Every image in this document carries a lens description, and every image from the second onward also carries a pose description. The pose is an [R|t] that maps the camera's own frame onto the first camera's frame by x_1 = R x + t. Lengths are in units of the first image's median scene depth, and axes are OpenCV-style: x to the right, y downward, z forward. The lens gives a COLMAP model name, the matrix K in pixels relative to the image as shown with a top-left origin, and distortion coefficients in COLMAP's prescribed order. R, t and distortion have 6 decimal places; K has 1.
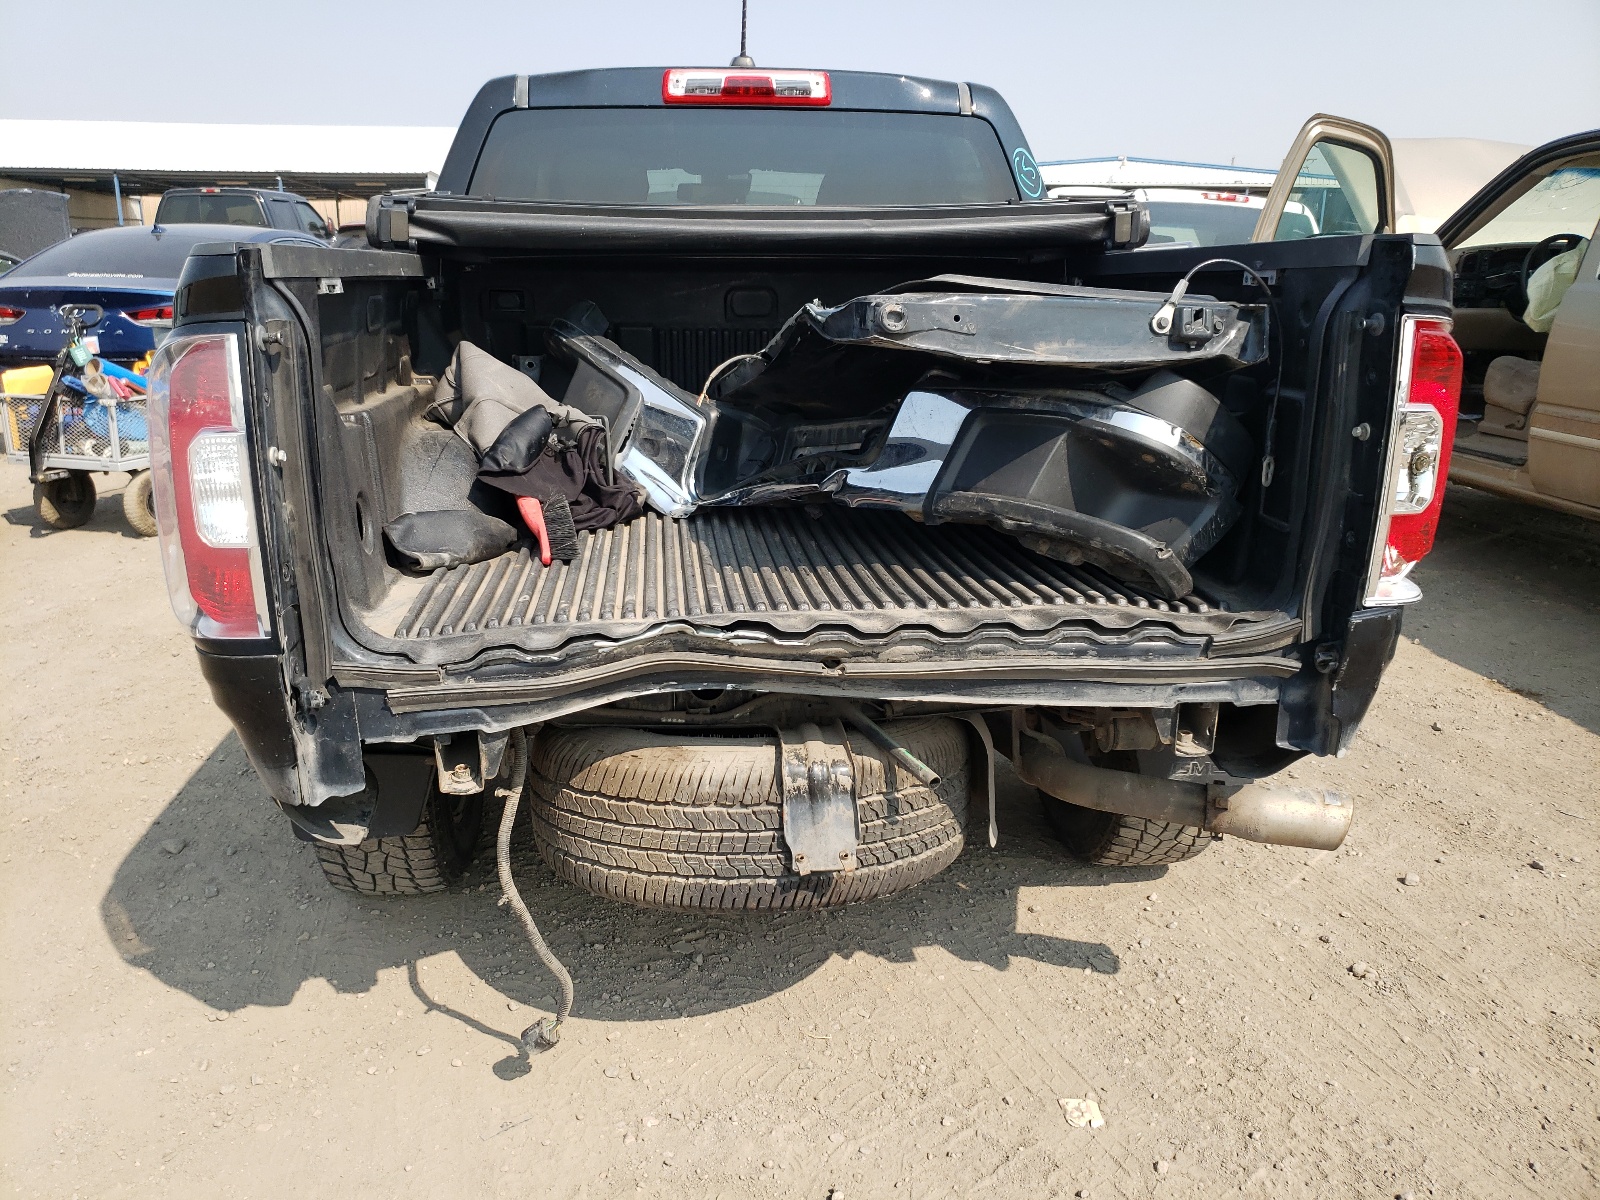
lens RADIAL K [[1223.5, 0, 800.0], [0, 1223.5, 600.0], [0, 0, 1]] dist [0.060937, -0.088279]
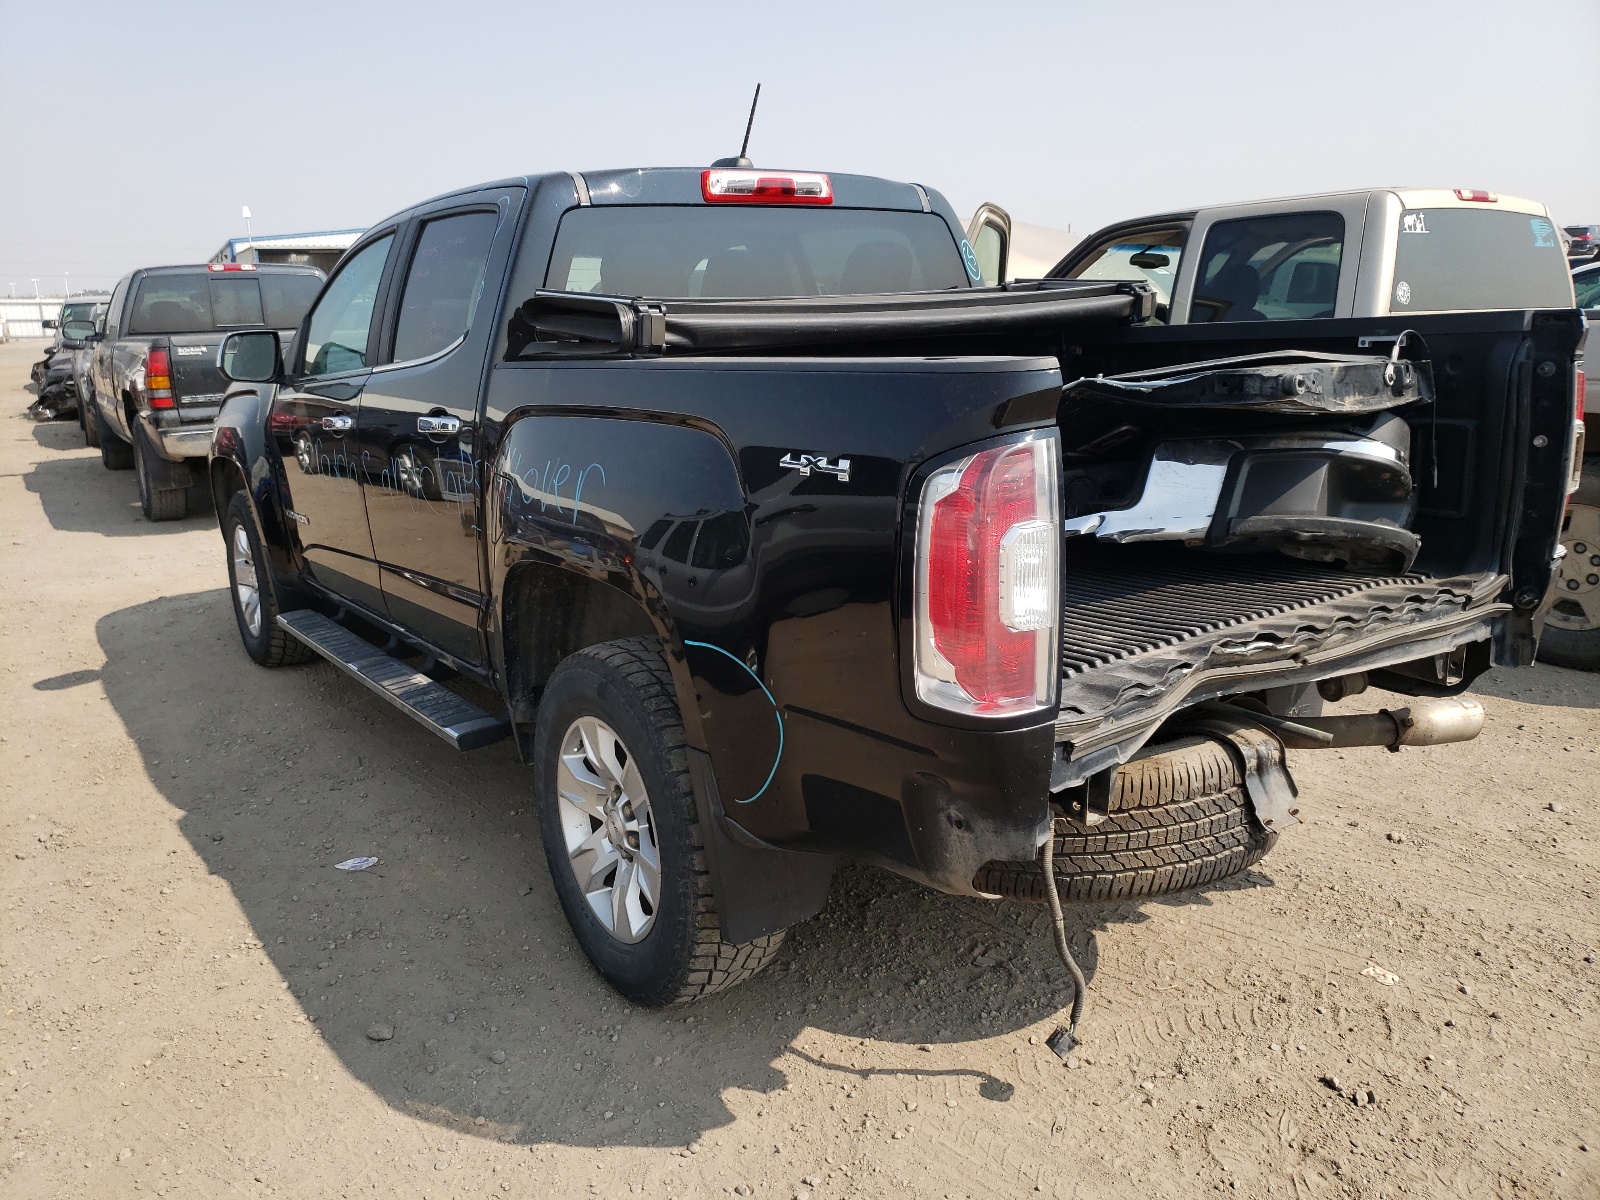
lens RADIAL K [[1223.5, 0, 800.0], [0, 1223.5, 600.0], [0, 0, 1]] dist [0.060937, -0.088279]
pose [[0.874812, -0.143508, 0.462719, -0.902660], [0.164273, 0.986404, -0.004650, -0.076786], [-0.455761, 0.080080, 0.886493, 0.092793]]
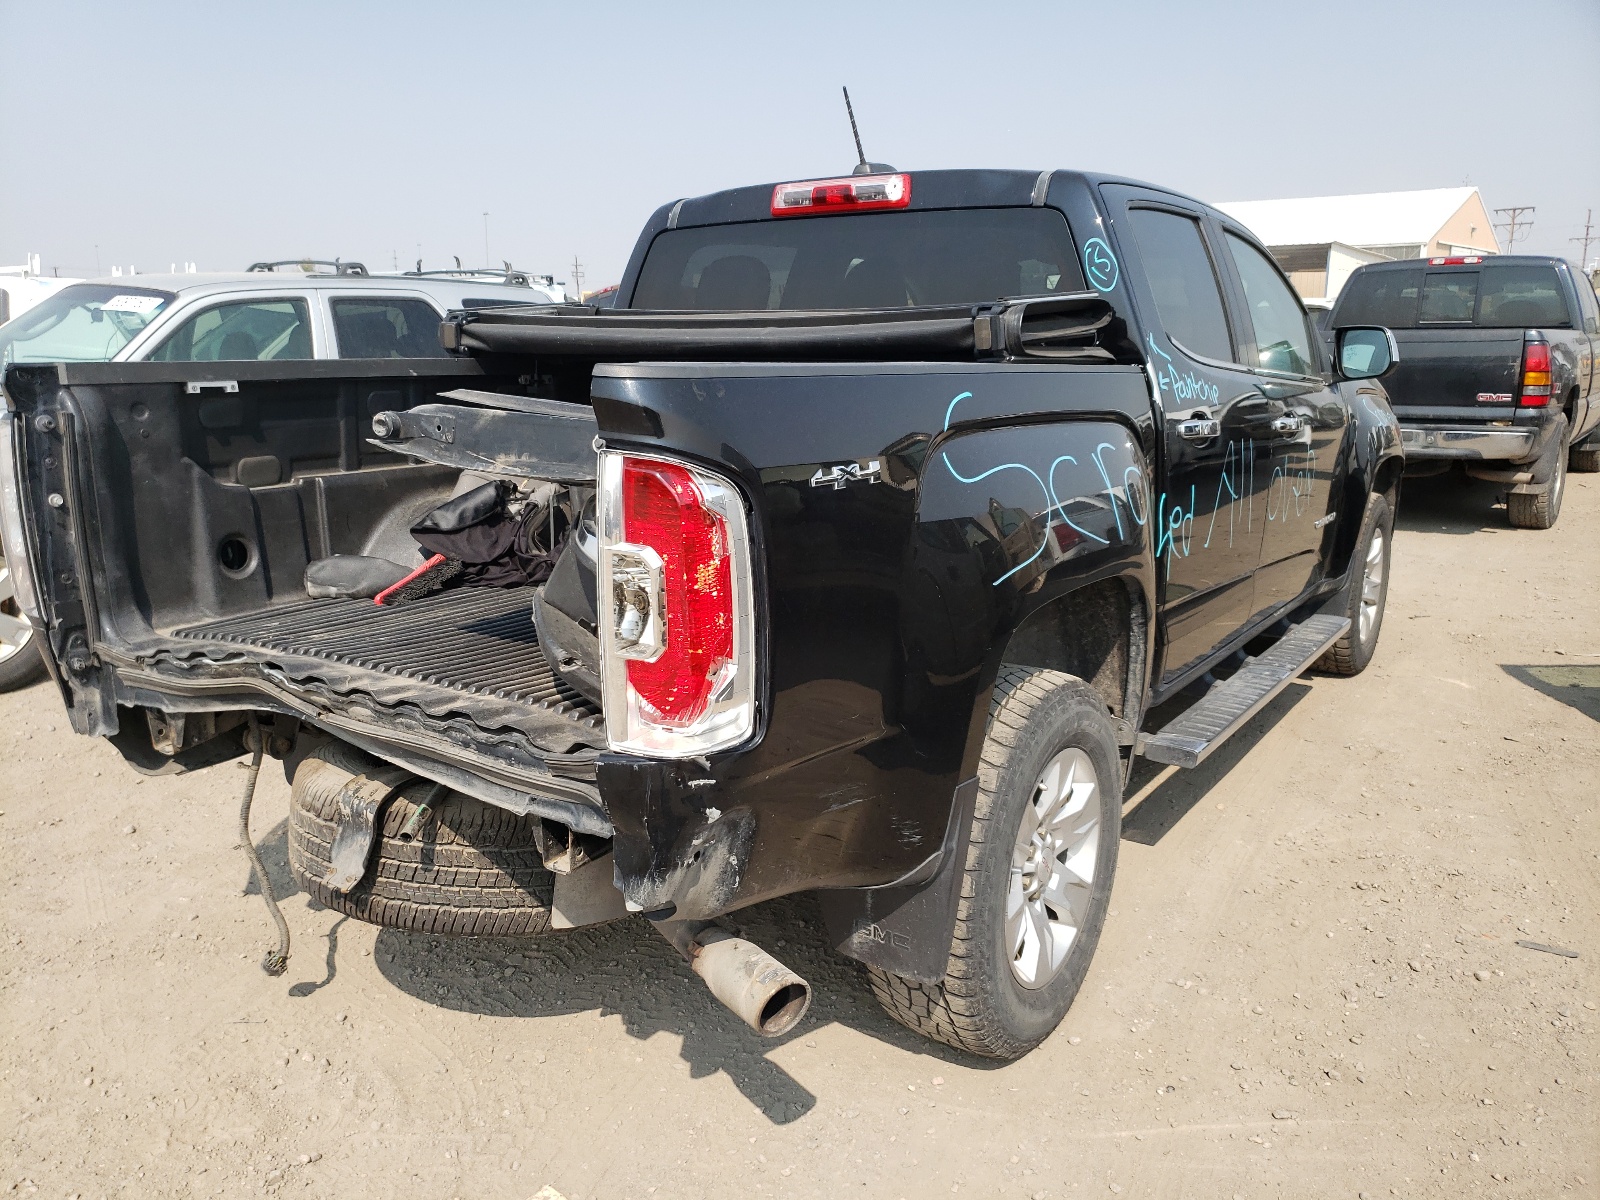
lens RADIAL K [[1253.7, 0, 803.8], [0, 1253.7, 629.0], [0, 0, 1]] dist [0.005831, 0.003684]
pose [[0.766992, 0.142030, -0.625740, 1.026641], [-0.164274, 0.986159, 0.022482, -0.117470], [0.620272, 0.085549, 0.779708, 0.297033]]
